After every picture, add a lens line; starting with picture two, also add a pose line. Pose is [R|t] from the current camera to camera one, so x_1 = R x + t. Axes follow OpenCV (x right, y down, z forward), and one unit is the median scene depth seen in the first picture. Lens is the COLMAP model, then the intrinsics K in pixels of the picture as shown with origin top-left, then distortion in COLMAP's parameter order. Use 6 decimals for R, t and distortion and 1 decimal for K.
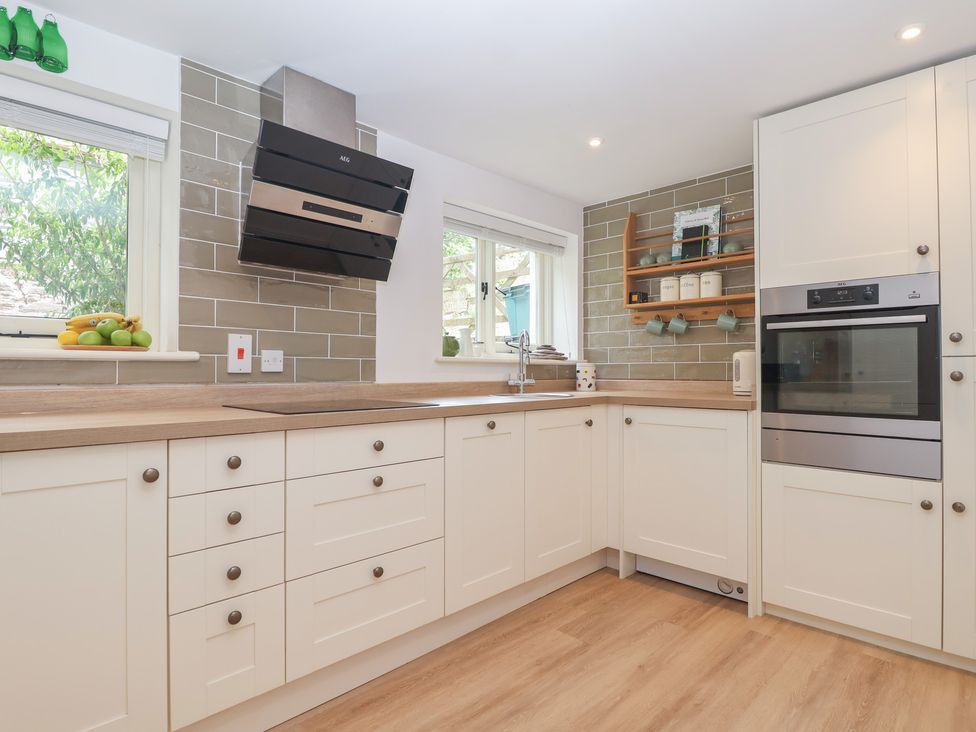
lens RADIAL K [[538.1, 0, 491.3], [0, 538.1, 364.0], [0, 0, 1]] dist [0.001527, -0.015727]
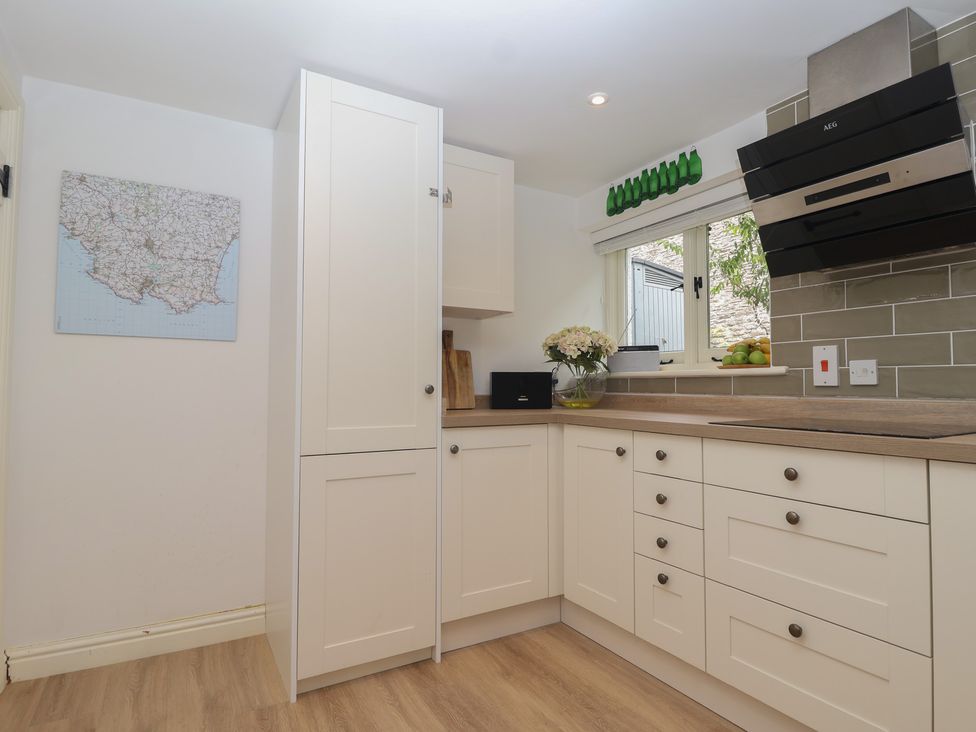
lens RADIAL K [[538.1, 0, 491.3], [0, 538.1, 364.0], [0, 0, 1]] dist [0.001527, -0.015727]
pose [[-0.267825, -0.039936, -0.962640, 0.625597], [0.009522, 0.998982, -0.044093, 0.014295], [0.963420, -0.020976, -0.267172, 0.691473]]
